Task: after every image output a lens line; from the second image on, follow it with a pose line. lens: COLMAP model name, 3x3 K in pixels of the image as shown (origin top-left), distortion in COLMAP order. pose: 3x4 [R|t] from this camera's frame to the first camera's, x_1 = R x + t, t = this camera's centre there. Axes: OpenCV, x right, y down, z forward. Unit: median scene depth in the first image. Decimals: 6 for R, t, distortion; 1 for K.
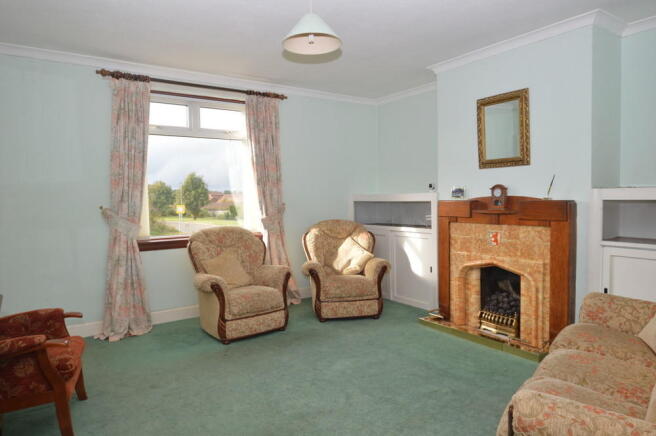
lens RADIAL K [[419.8, 0, 328.0], [0, 419.8, 218.0], [0, 0, 1]] dist [0.001305, 0.000254]
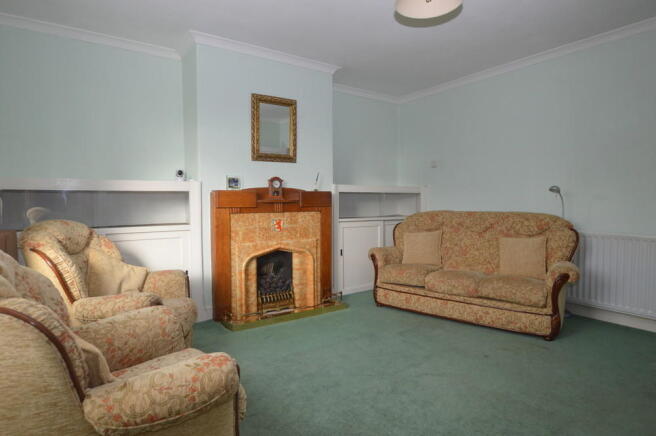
lens RADIAL K [[377.8, 0, 328.0], [0, 377.8, 218.0], [0, 0, 1]] dist [-0.002535, -0.000137]
pose [[0.003678, -0.024582, 0.999691, -0.606071], [0.060772, 0.997855, 0.024313, 0.013441], [-0.998145, 0.060664, 0.005164, 0.869775]]
